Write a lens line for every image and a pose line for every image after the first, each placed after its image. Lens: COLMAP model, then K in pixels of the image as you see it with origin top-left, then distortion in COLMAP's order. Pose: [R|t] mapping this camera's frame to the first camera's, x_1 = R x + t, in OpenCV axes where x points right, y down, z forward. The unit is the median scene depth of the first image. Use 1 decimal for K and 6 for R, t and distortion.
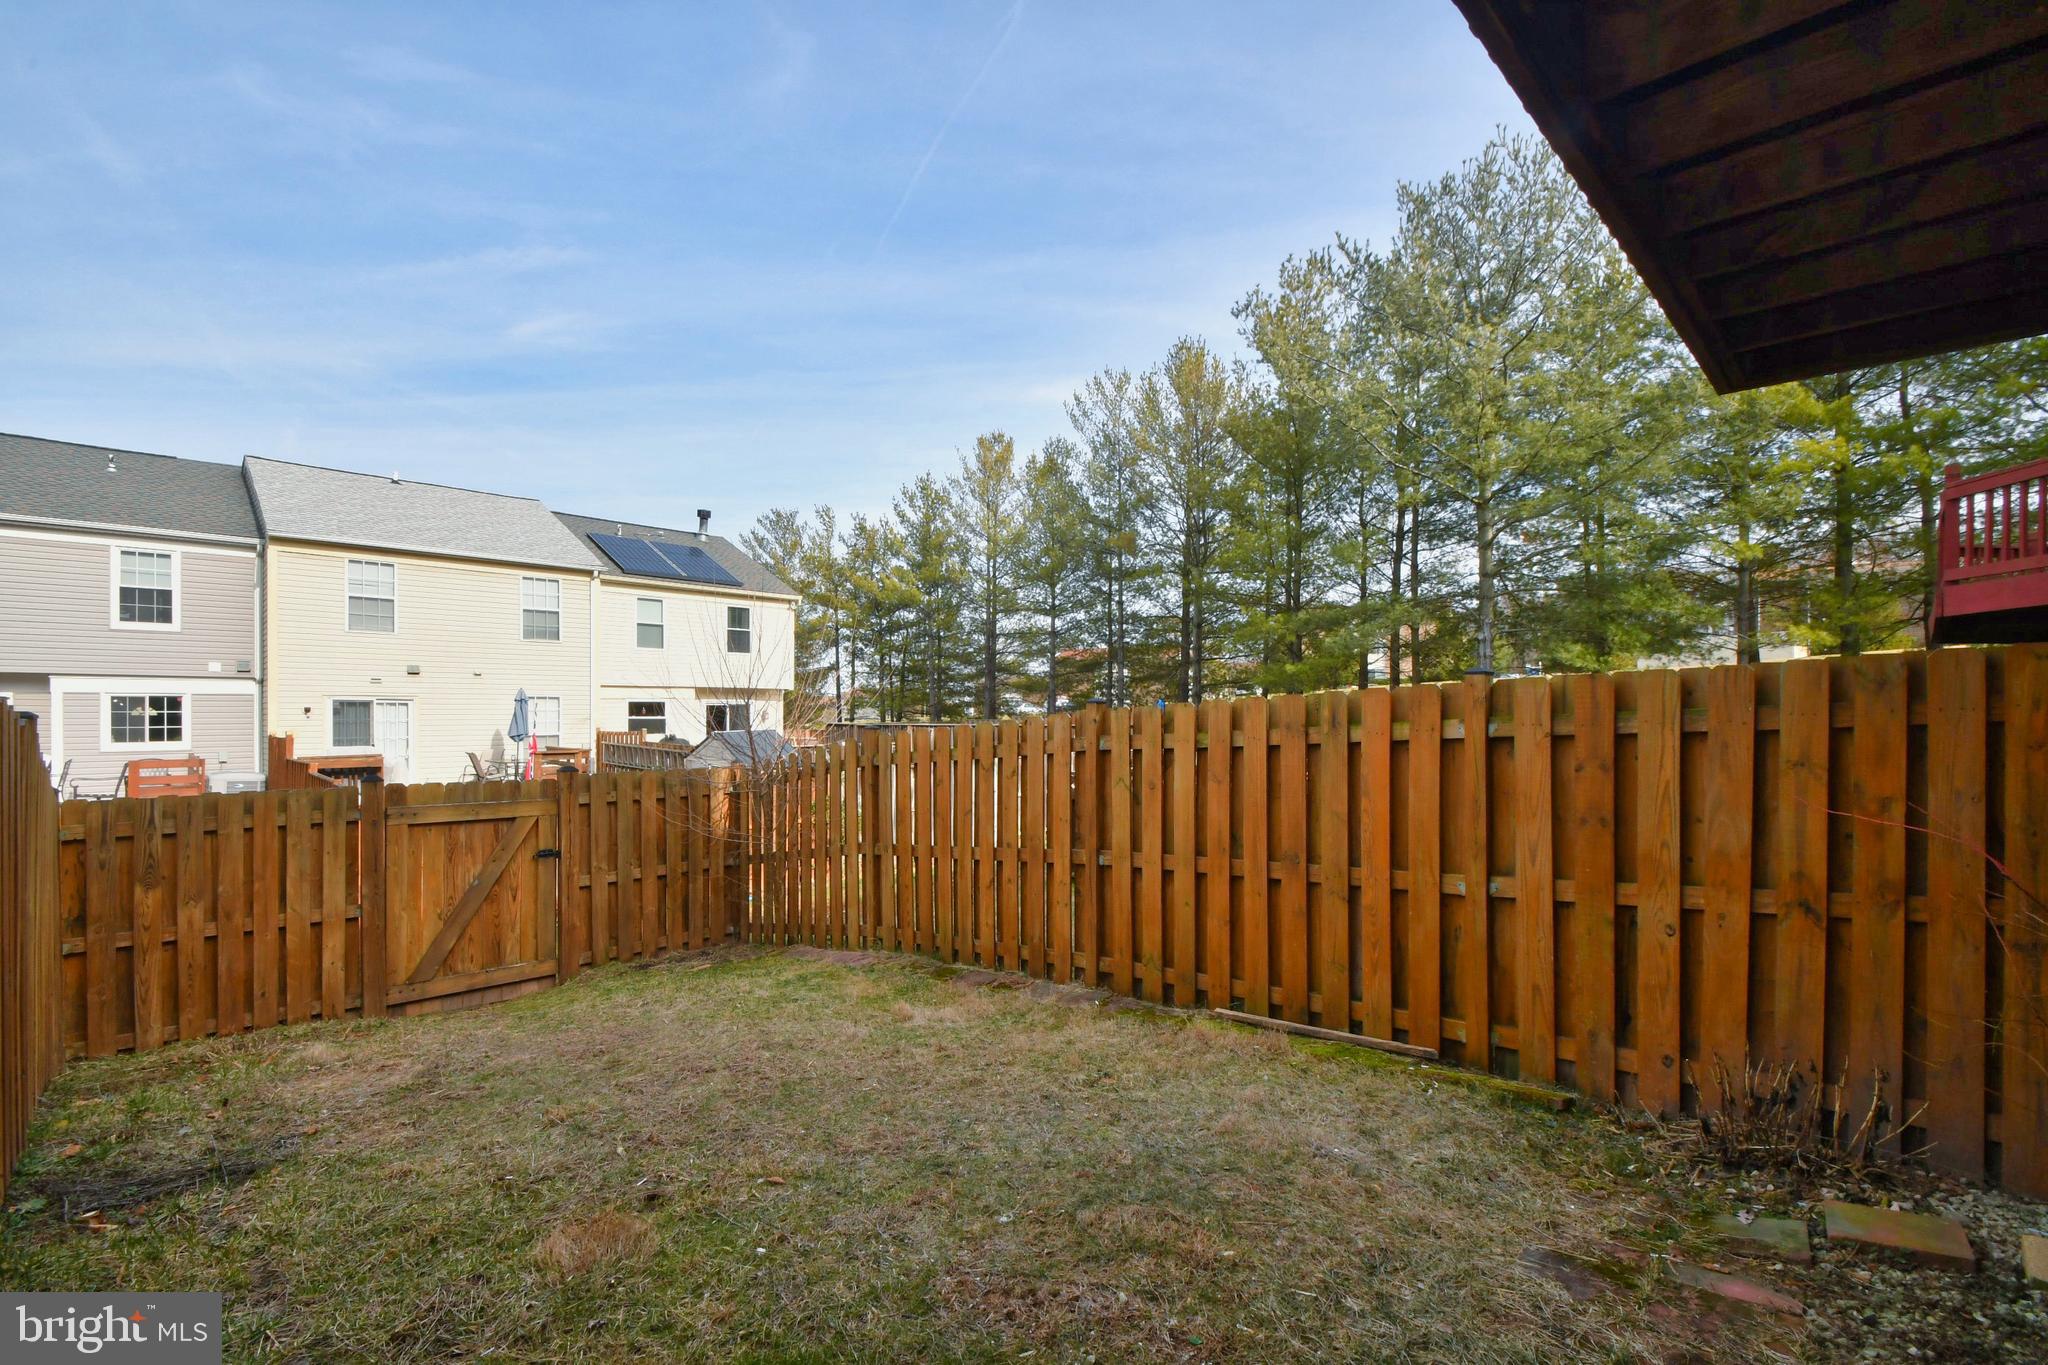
lens RADIAL K [[893.7, 0, 1018.2], [0, 893.7, 716.6], [0, 0, 1]] dist [-0.000614, -0.000123]
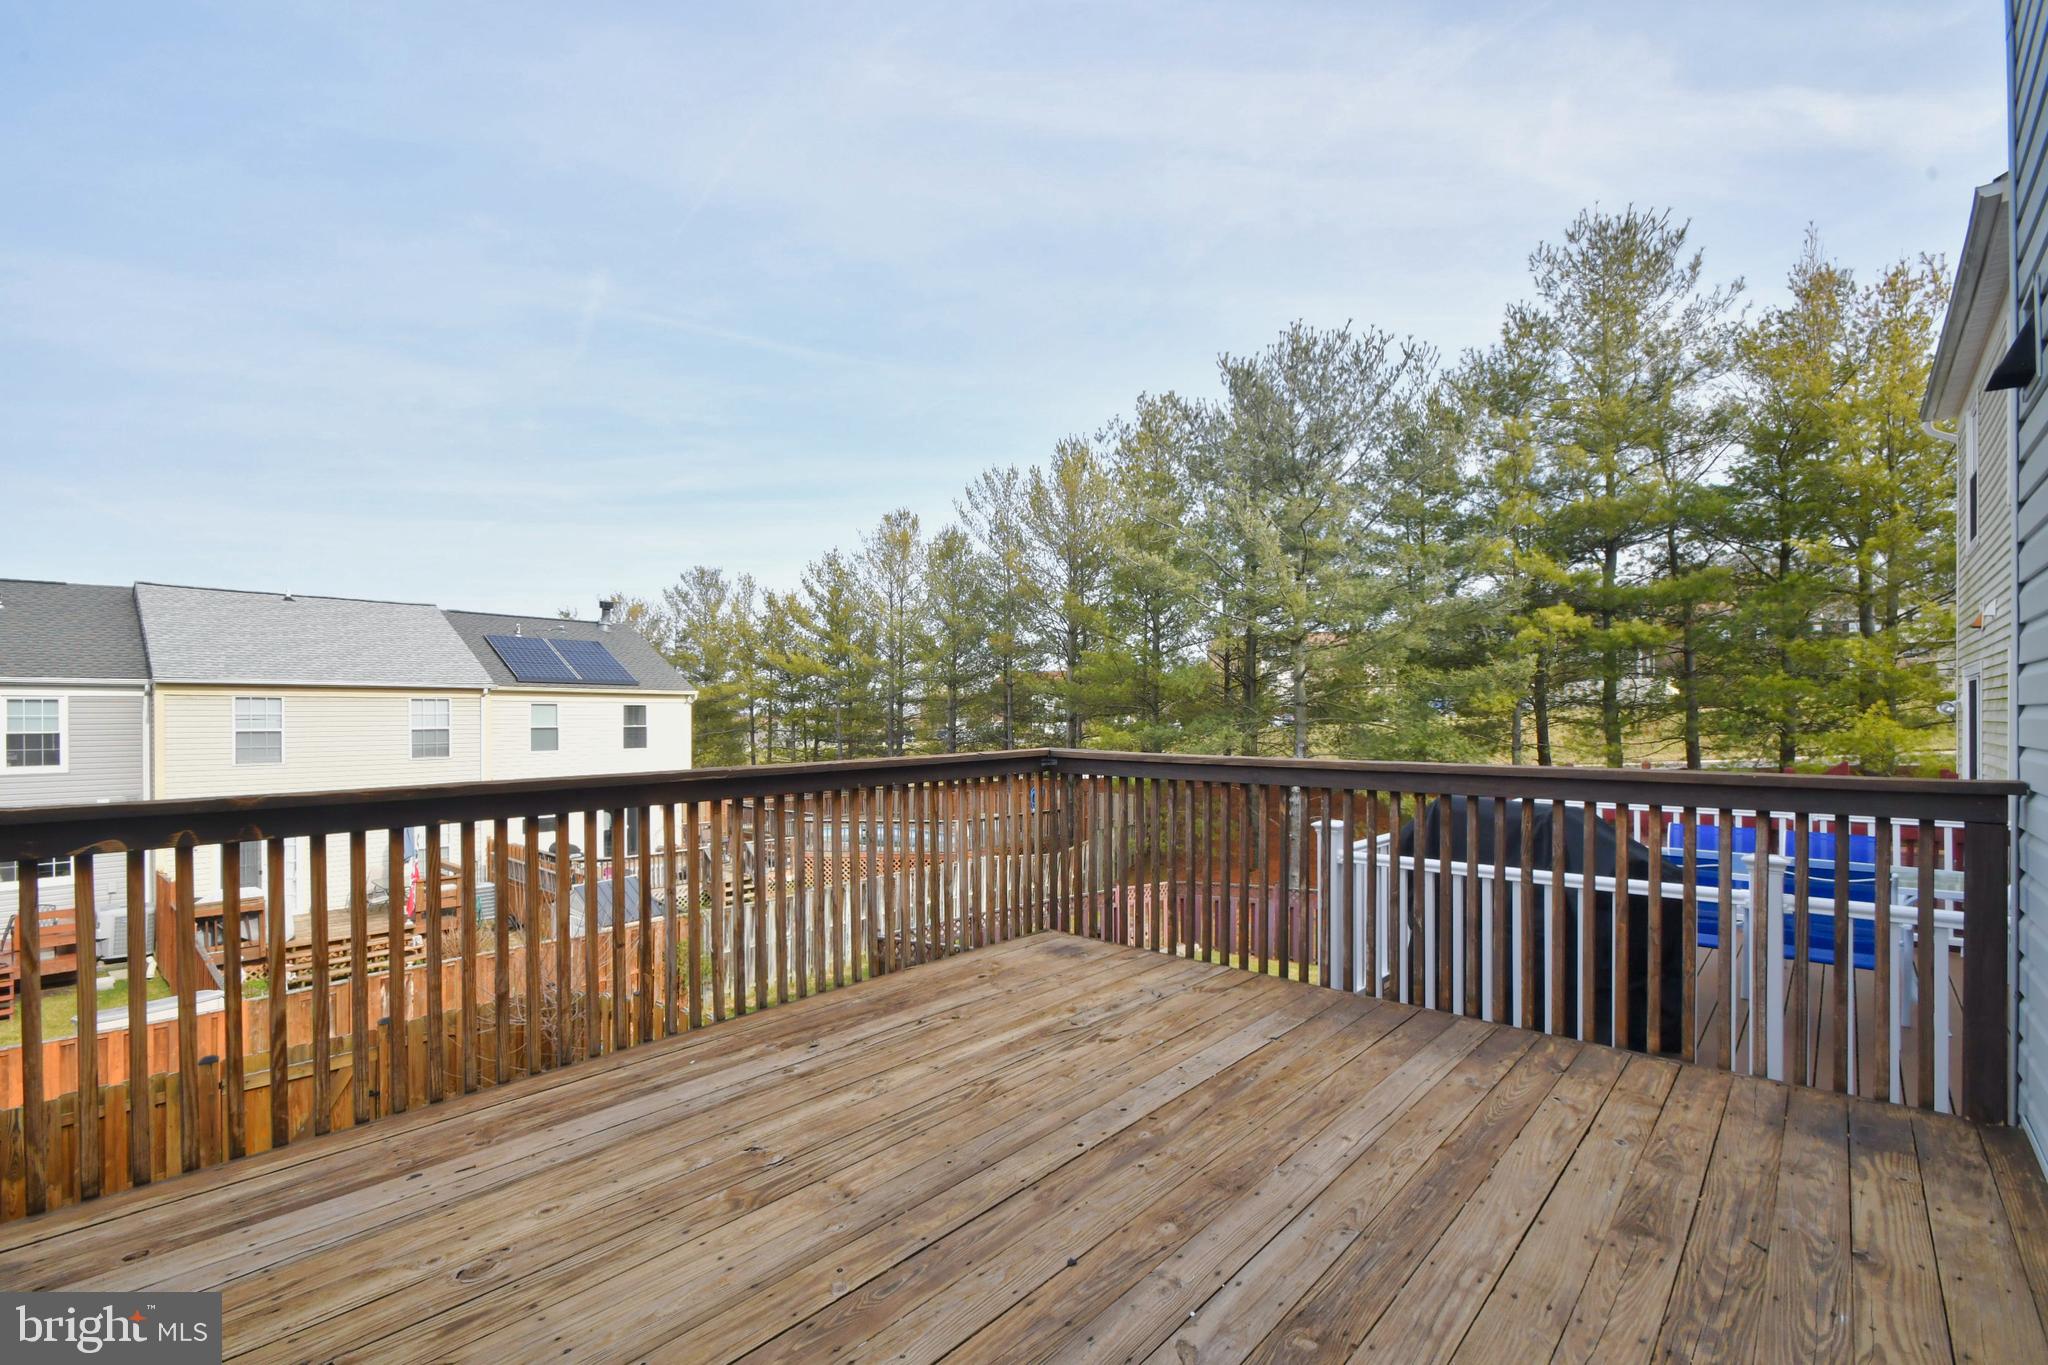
lens RADIAL K [[905.3, 0, 1026.2], [0, 905.3, 714.7], [0, 0, 1]] dist [-0.002976, -0.000877]
pose [[0.998685, -0.005986, 0.050918, 0.079524], [0.006023, 0.999982, -0.000573, -0.095553], [-0.050913, 0.000879, 0.998703, -0.068536]]
